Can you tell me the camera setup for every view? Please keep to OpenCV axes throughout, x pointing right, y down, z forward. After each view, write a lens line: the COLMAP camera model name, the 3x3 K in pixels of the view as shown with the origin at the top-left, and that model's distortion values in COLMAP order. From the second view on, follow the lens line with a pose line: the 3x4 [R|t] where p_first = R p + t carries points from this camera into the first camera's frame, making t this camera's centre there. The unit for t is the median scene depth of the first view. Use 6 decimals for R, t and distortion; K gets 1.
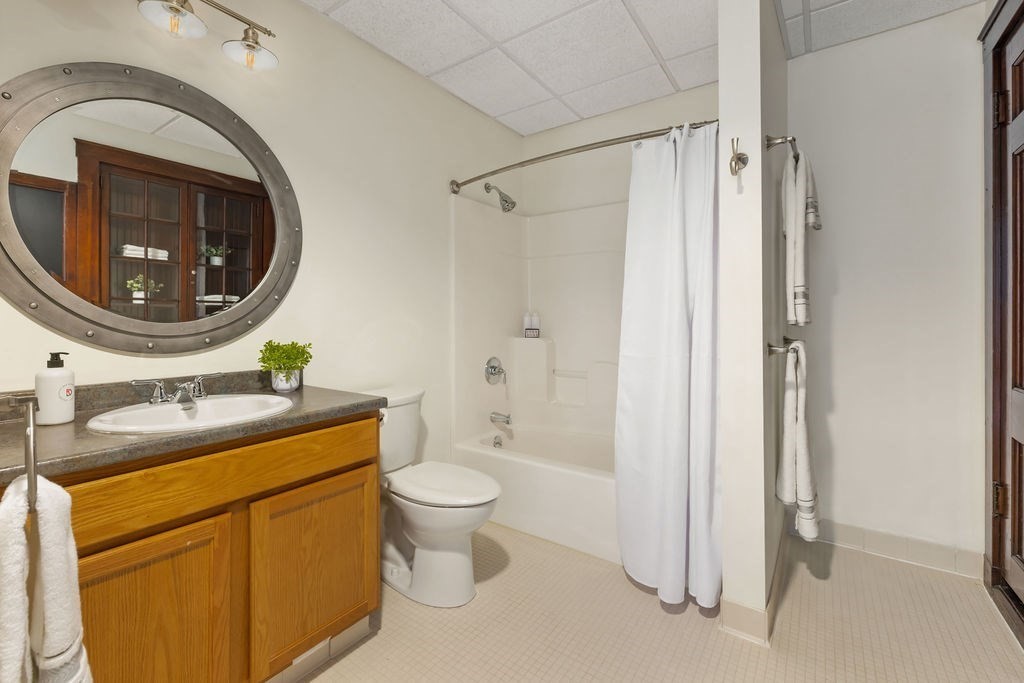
lens RADIAL K [[436.7, 0, 516.8], [0, 436.7, 318.9], [0, 0, 1]] dist [0.000100, -0.000095]
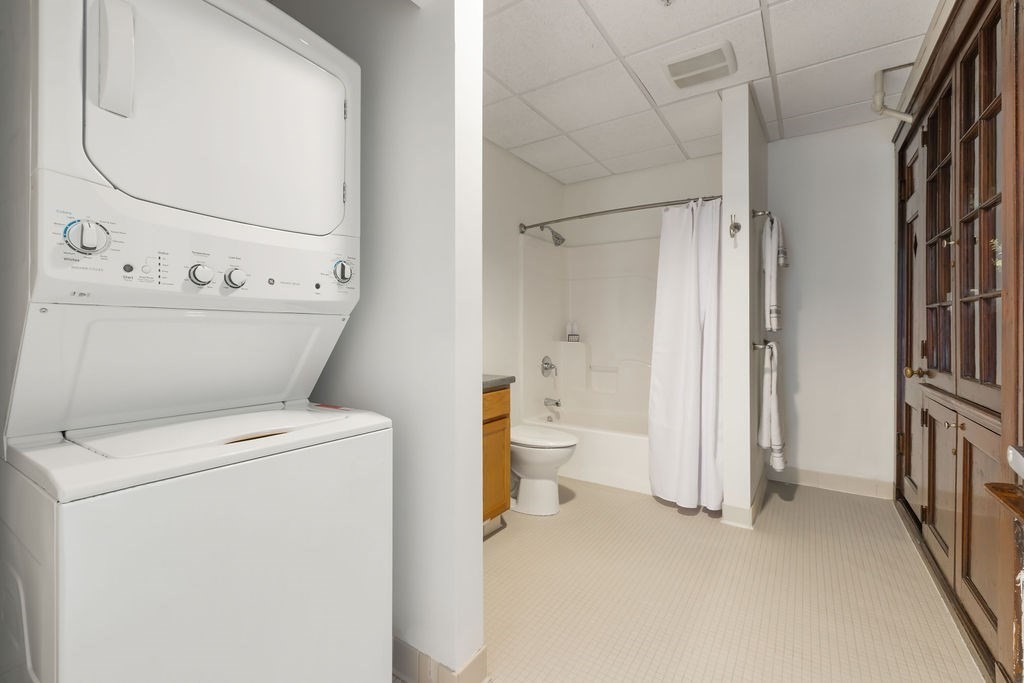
lens RADIAL K [[436.7, 0, 512.9], [0, 436.7, 331.1], [0, 0, 1]] dist [0.000100, -0.000095]
pose [[0.999871, 0.000080, 0.016086, -0.276352], [-0.000209, 0.999968, 0.008010, 0.002797], [-0.016085, -0.008012, 0.999839, -0.491655]]
